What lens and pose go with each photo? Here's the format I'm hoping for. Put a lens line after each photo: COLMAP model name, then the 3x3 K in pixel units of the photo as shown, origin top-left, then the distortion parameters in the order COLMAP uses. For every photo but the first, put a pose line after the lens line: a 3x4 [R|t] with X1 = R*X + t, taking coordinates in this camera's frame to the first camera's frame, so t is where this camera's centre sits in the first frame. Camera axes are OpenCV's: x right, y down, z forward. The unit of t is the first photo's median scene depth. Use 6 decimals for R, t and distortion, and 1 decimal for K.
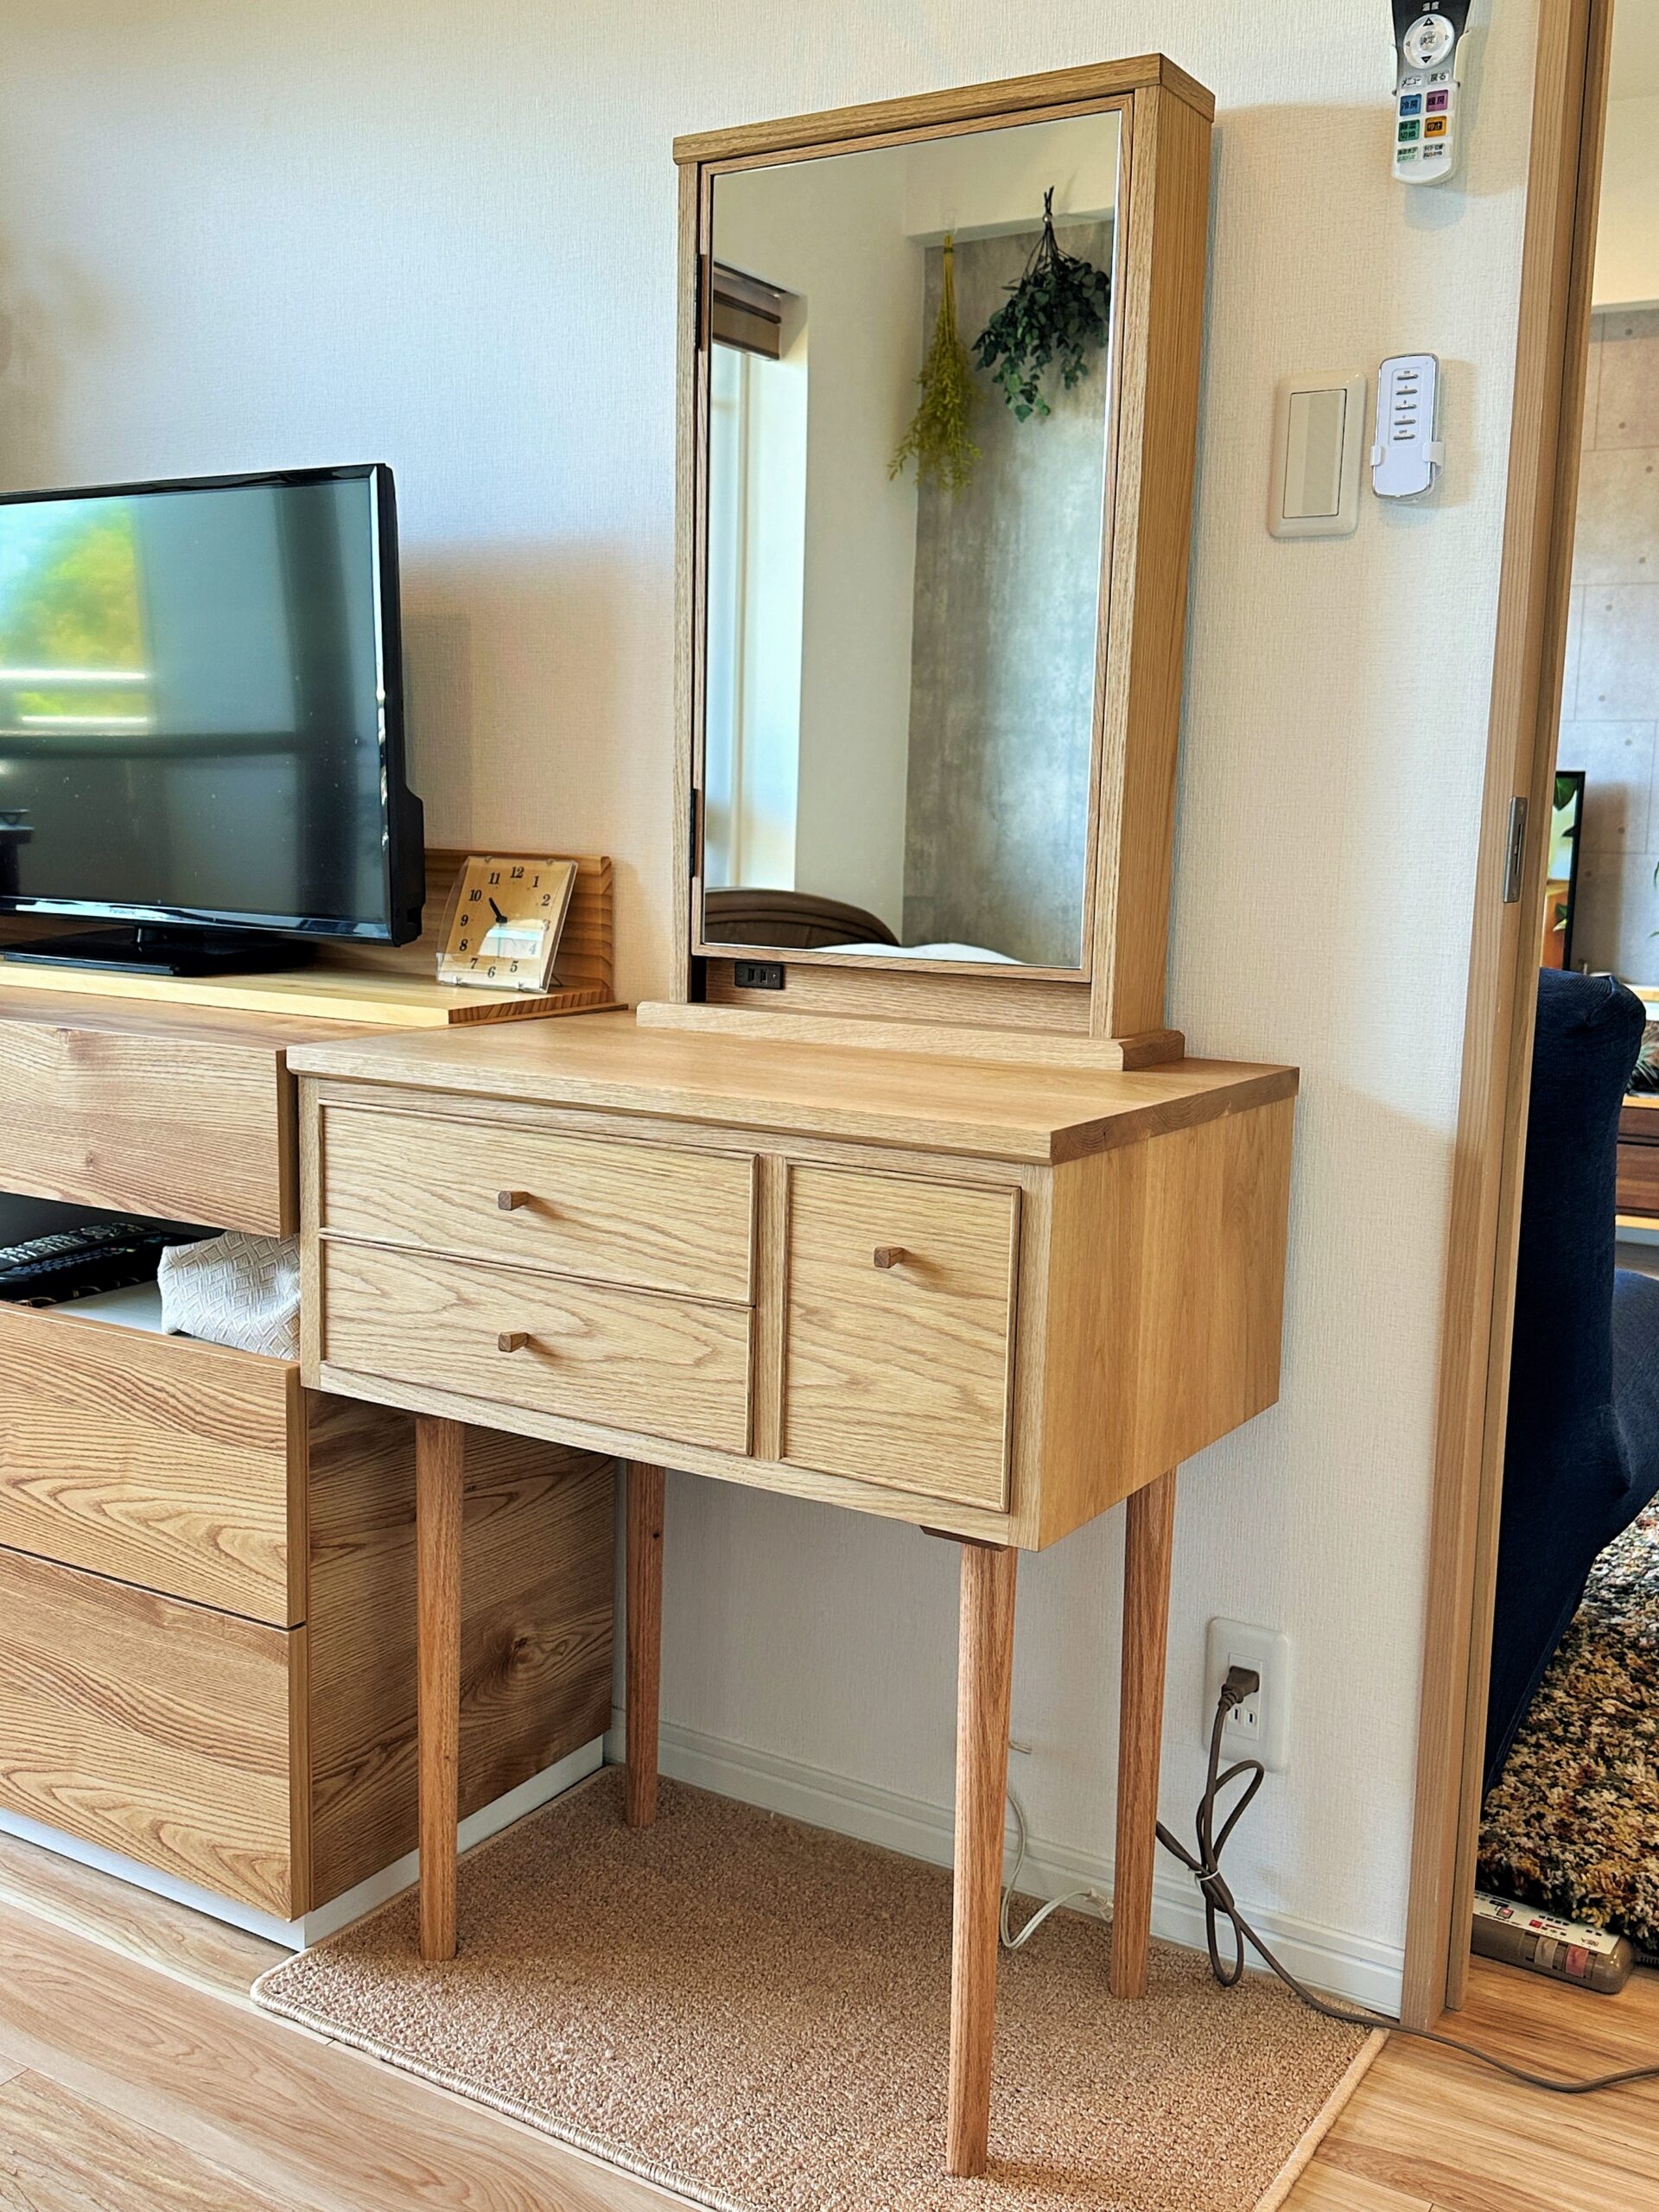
lens RADIAL K [[2123.2, 0, 829.5], [0, 2123.2, 1106.0], [0, 0, 1]] dist [0.187231, -0.348595]
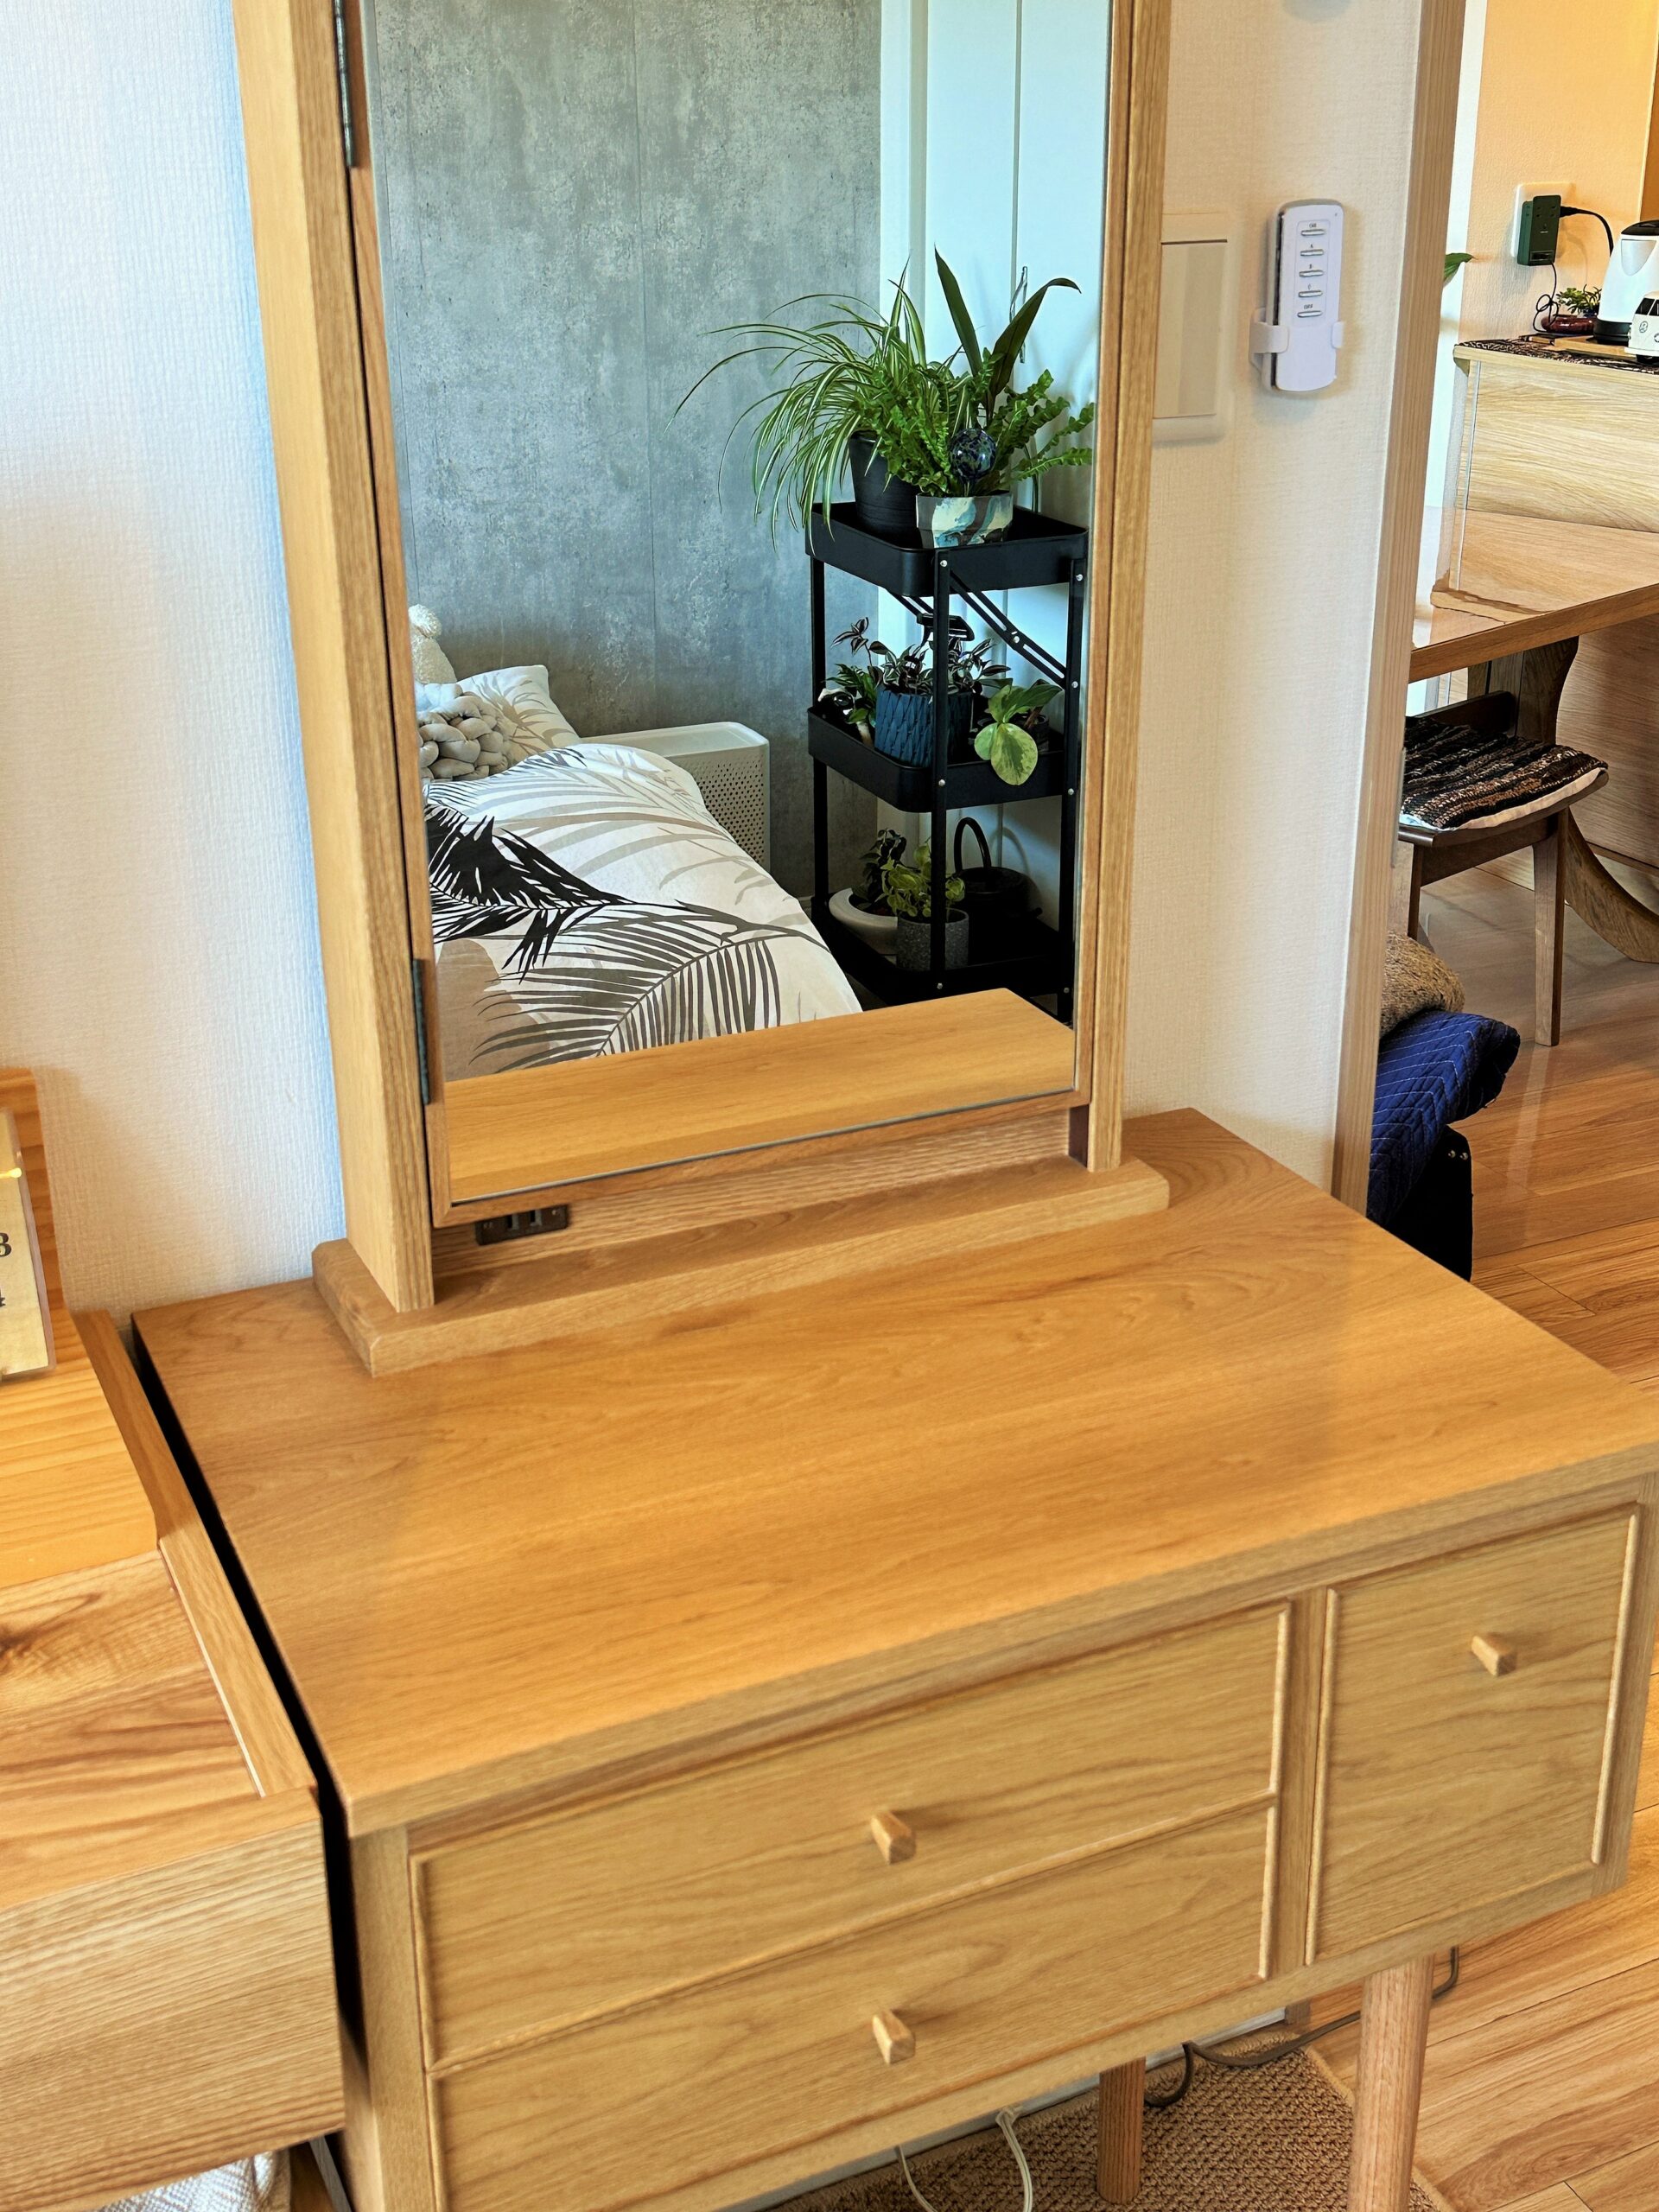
lens RADIAL K [[2516.7, 0, 830.9], [0, 2516.7, 1102.8], [0, 0, 1]] dist [0.182721, -0.335465]
pose [[0.551533, -0.340748, 0.761382, -0.572835], [0.139172, 0.937556, 0.318778, -0.341202], [-0.822461, -0.069854, 0.564515, 0.583715]]
